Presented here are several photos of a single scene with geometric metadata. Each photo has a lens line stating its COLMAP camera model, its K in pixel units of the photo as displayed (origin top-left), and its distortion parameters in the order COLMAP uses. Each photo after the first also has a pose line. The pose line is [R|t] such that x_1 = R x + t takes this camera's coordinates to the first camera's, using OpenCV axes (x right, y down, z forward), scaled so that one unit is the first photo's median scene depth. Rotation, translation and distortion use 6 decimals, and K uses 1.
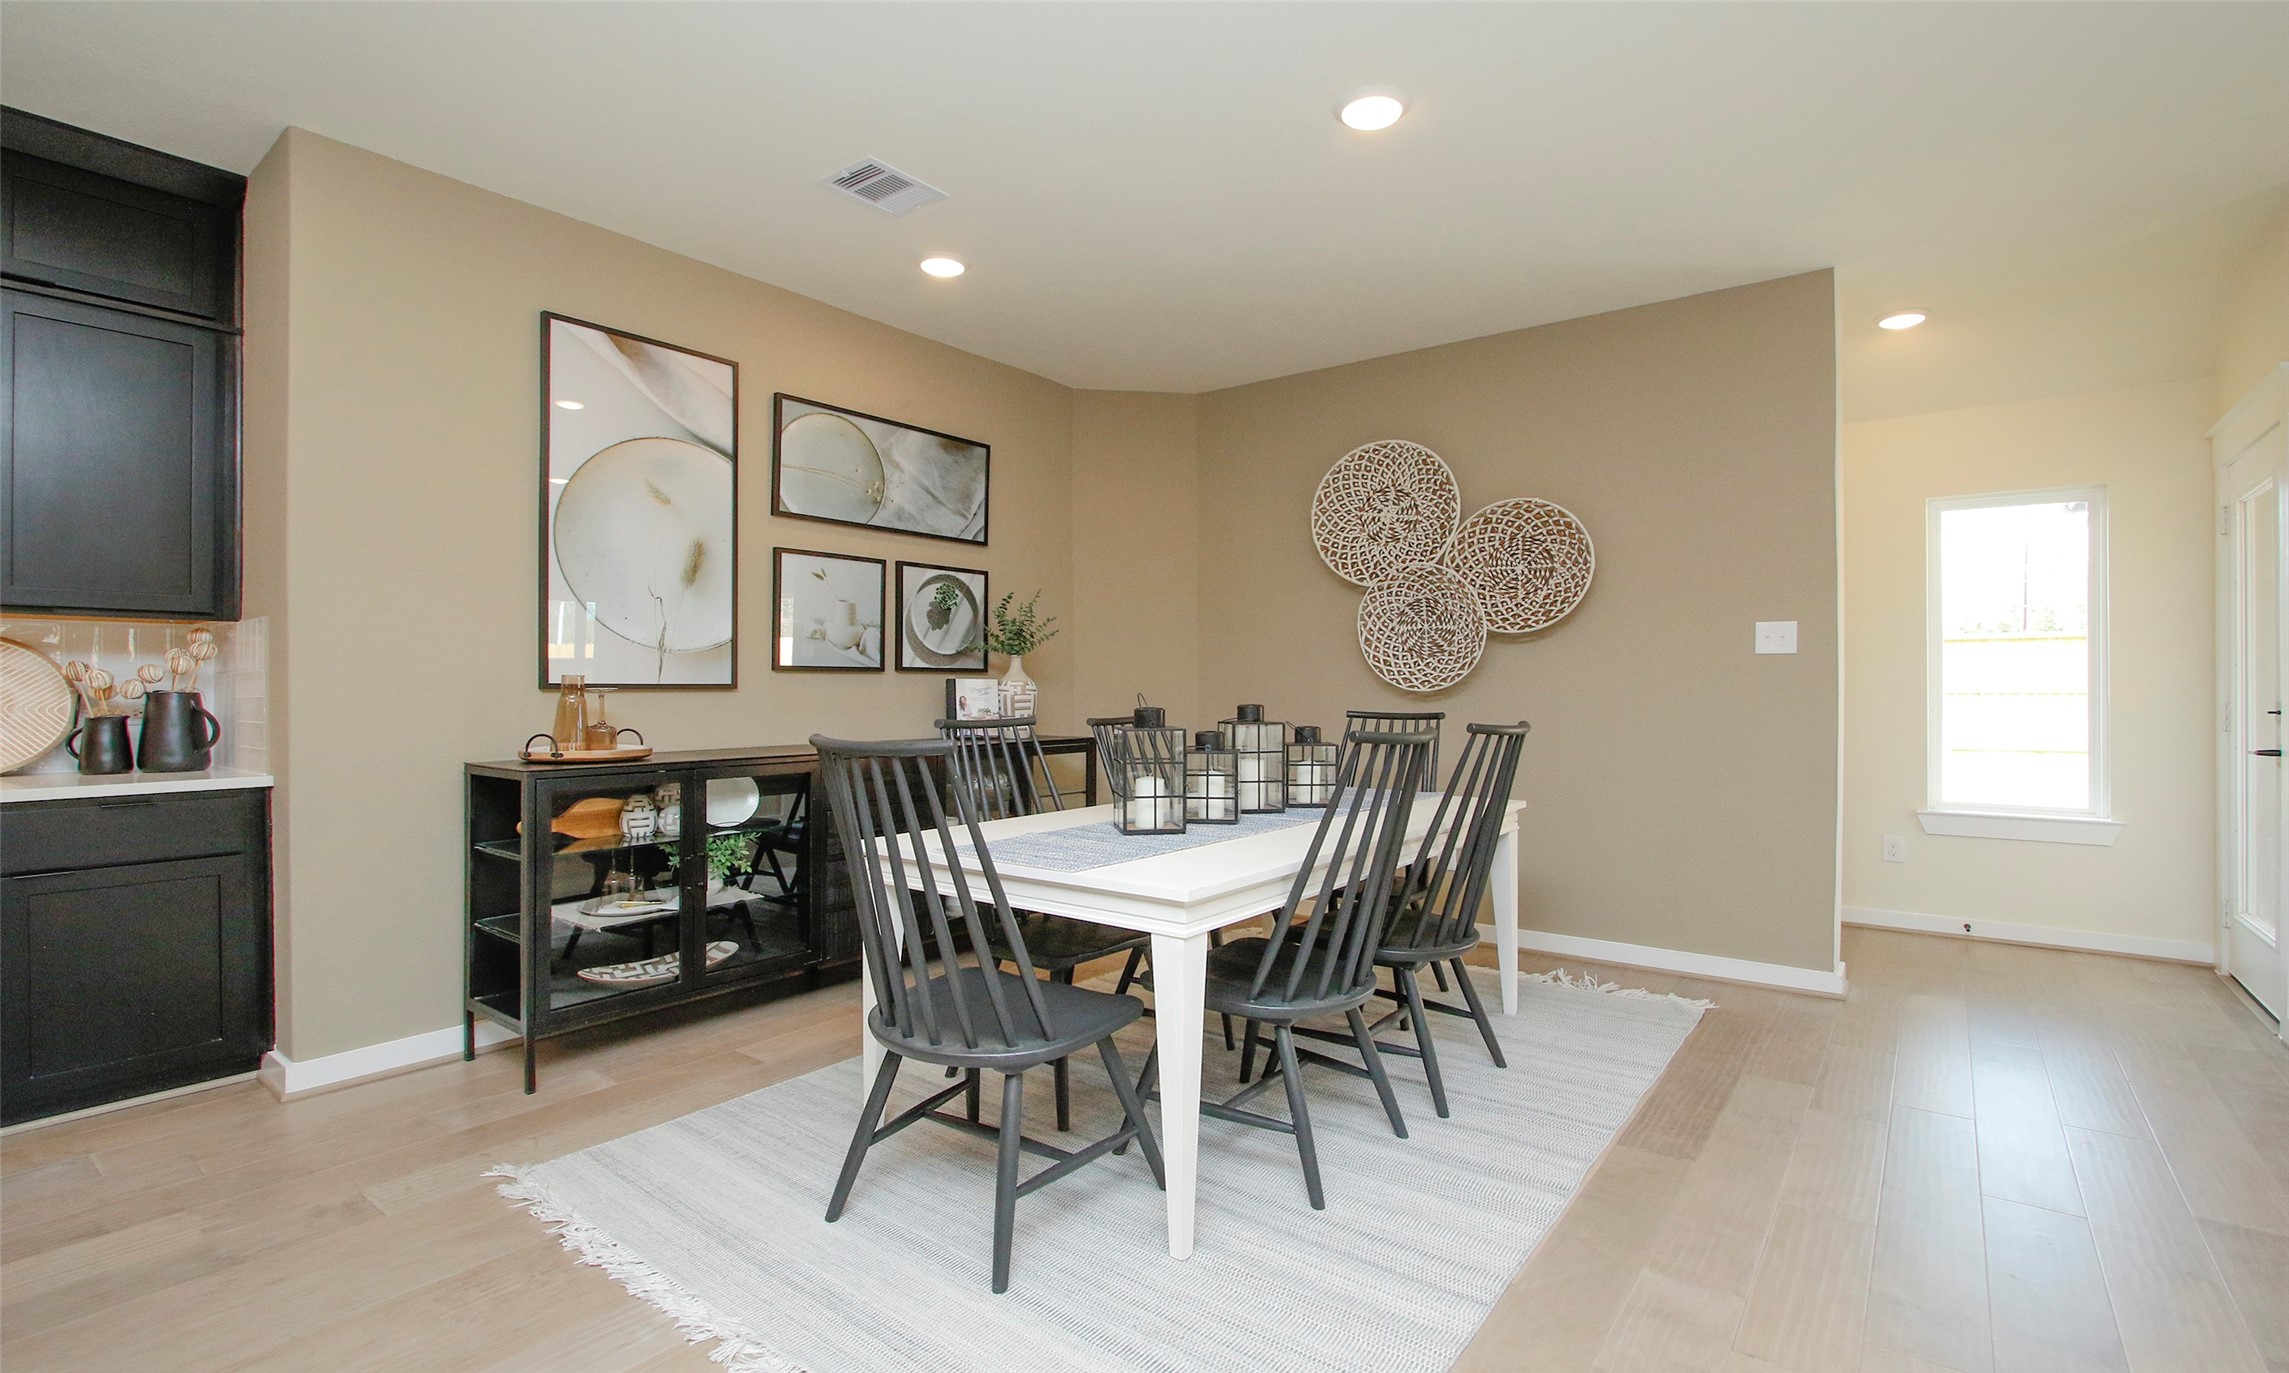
lens RADIAL K [[1051.9, 0, 1138.8], [0, 1051.9, 682.1], [0, 0, 1]] dist [-0.019407, 0.004753]
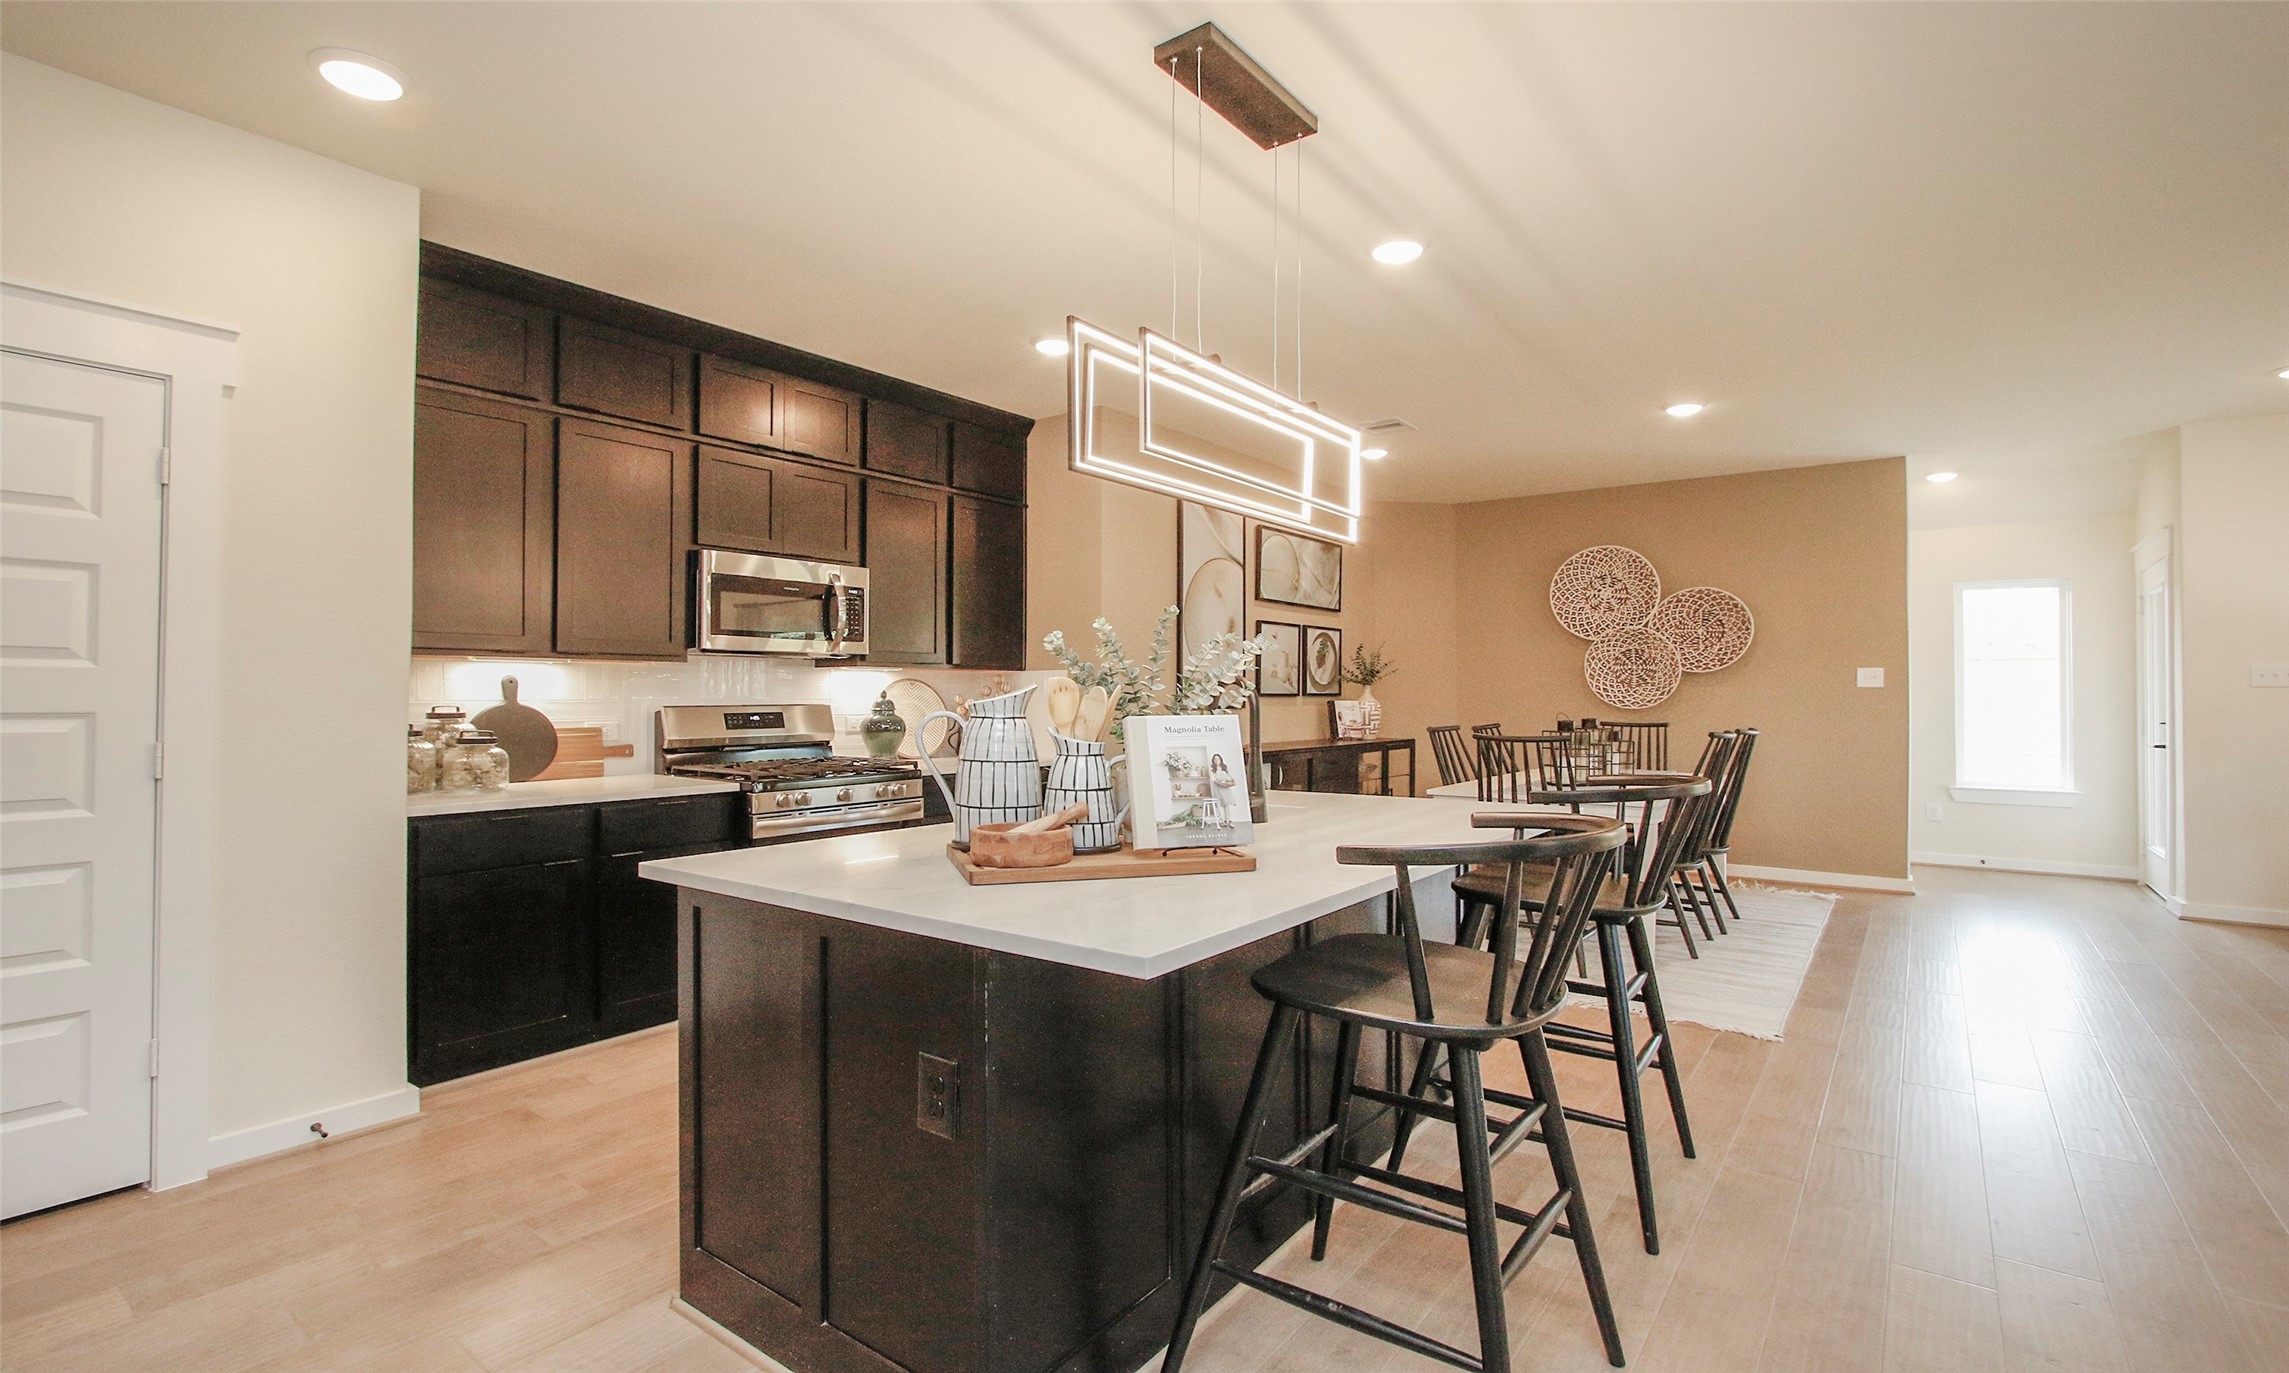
lens RADIAL K [[1051.9, 0, 1138.8], [0, 1051.9, 682.1], [0, 0, 1]] dist [-0.019407, 0.004753]
pose [[0.999946, 0.001240, 0.010341, -0.598405], [-0.001153, 0.999963, -0.008476, -0.021419], [-0.010351, 0.008464, 0.999911, -0.675756]]
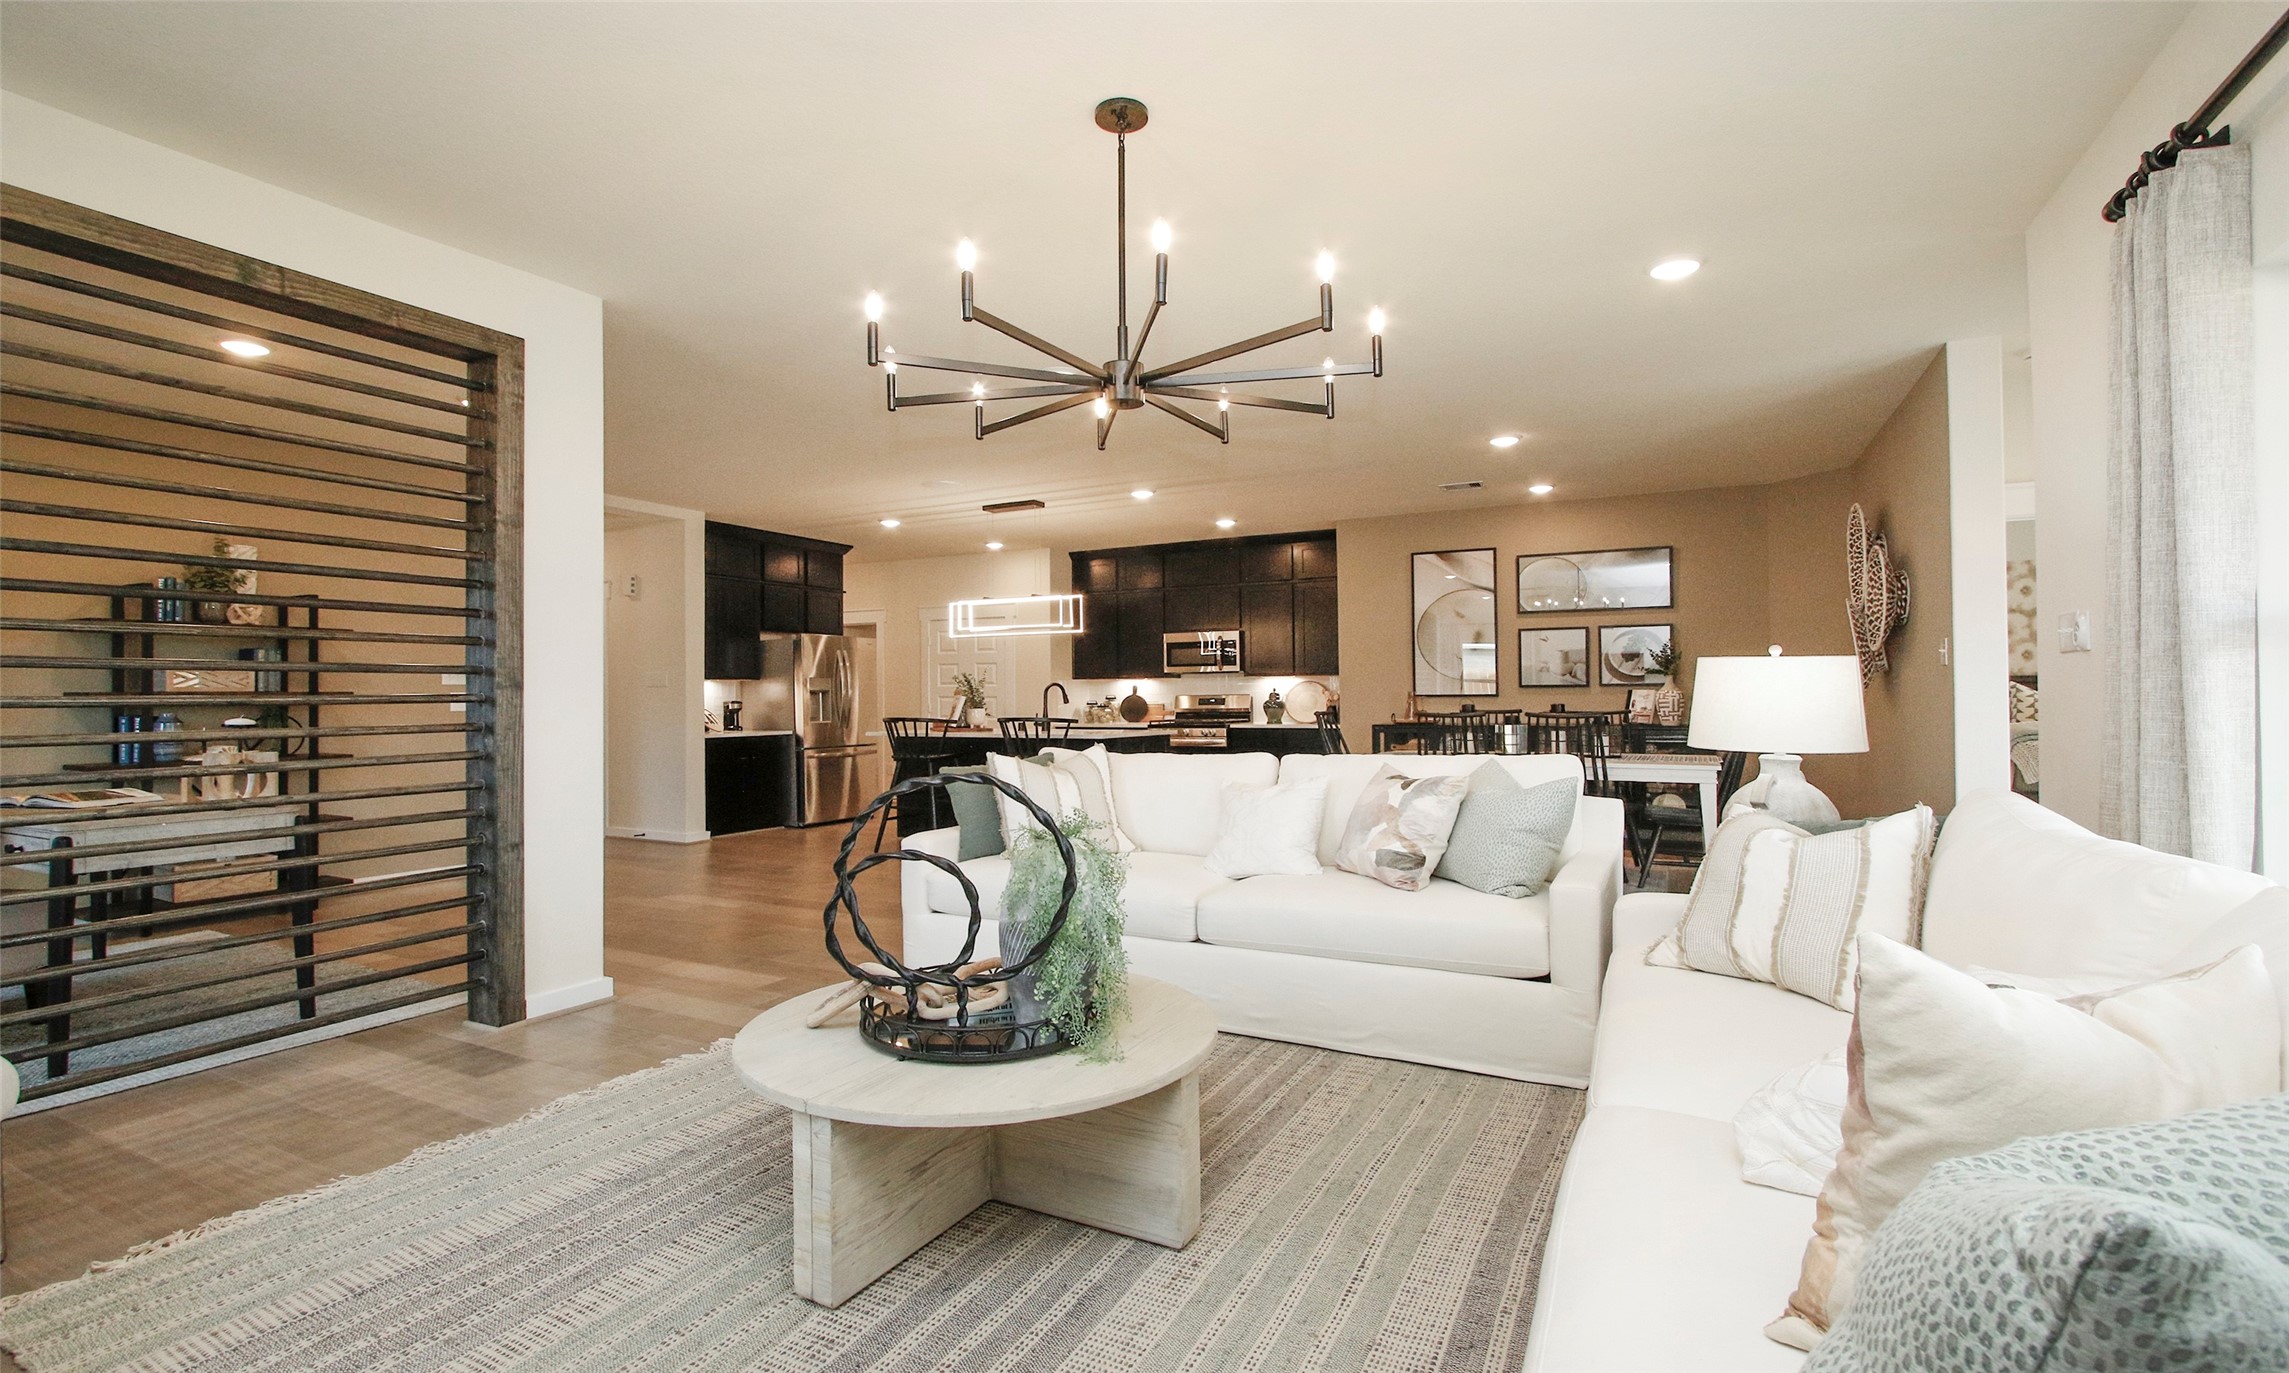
lens RADIAL K [[1051.9, 0, 1138.8], [0, 1051.9, 682.1], [0, 0, 1]] dist [-0.019407, 0.004753]
pose [[0.178464, -0.016714, -0.983804, 1.735410], [0.010201, 0.999833, -0.015136, 0.001962], [0.983894, -0.007335, 0.178605, -0.138364]]
